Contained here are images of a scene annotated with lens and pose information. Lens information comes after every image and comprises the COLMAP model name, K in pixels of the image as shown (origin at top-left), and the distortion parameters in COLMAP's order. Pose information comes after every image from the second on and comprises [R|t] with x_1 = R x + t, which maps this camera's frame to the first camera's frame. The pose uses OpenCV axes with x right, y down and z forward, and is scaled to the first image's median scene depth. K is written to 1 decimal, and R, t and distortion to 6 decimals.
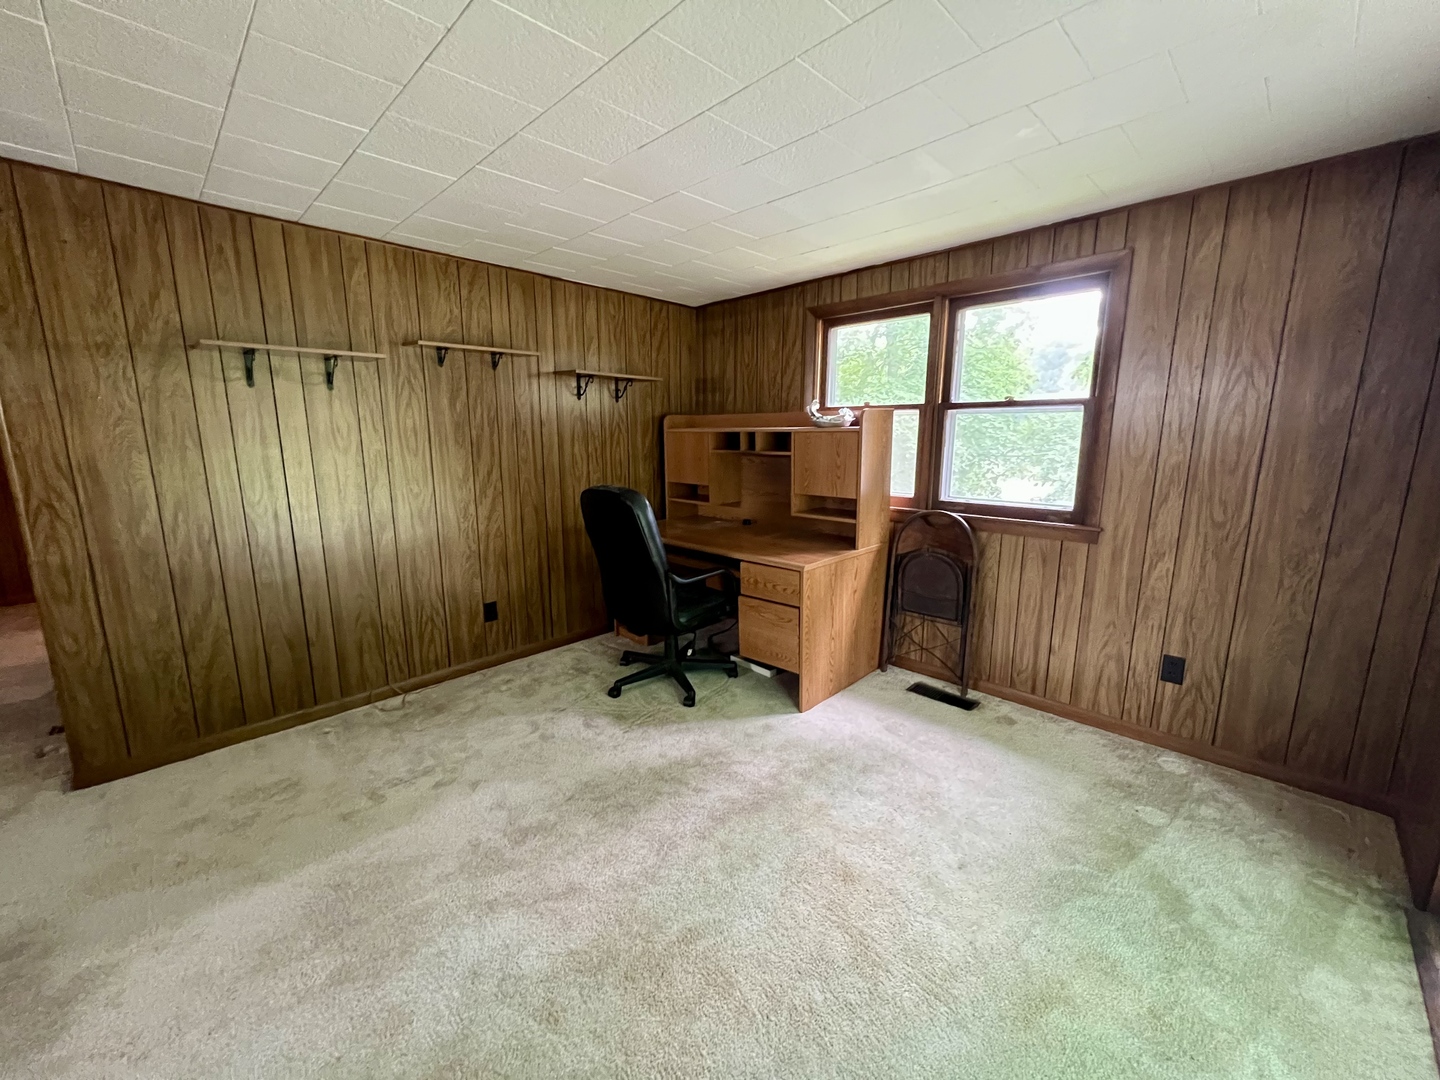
lens RADIAL K [[577.5, 0, 721.3], [0, 577.5, 539.2], [0, 0, 1]] dist [-0.001818, 0.000180]
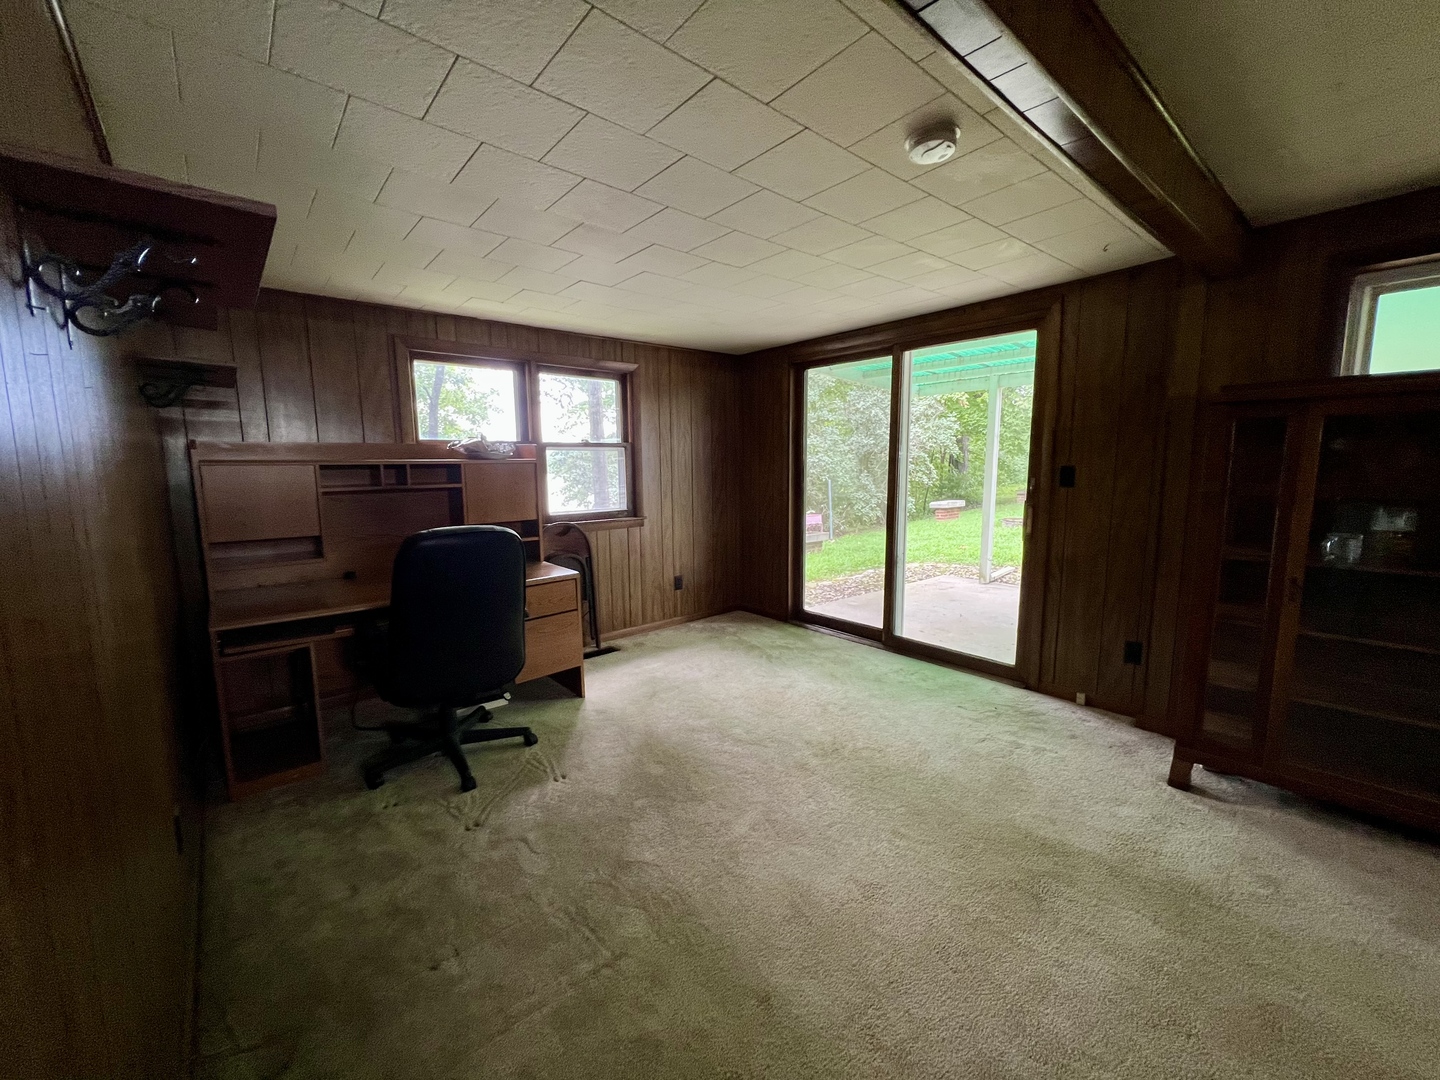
lens RADIAL K [[577.5, 0, 721.3], [0, 577.5, 539.2], [0, 0, 1]] dist [-0.001818, 0.000180]
pose [[0.077560, -0.129658, 0.988521, -1.075385], [0.194105, 0.974498, 0.112589, -0.105212], [-0.977910, 0.183145, 0.100749, 0.607150]]
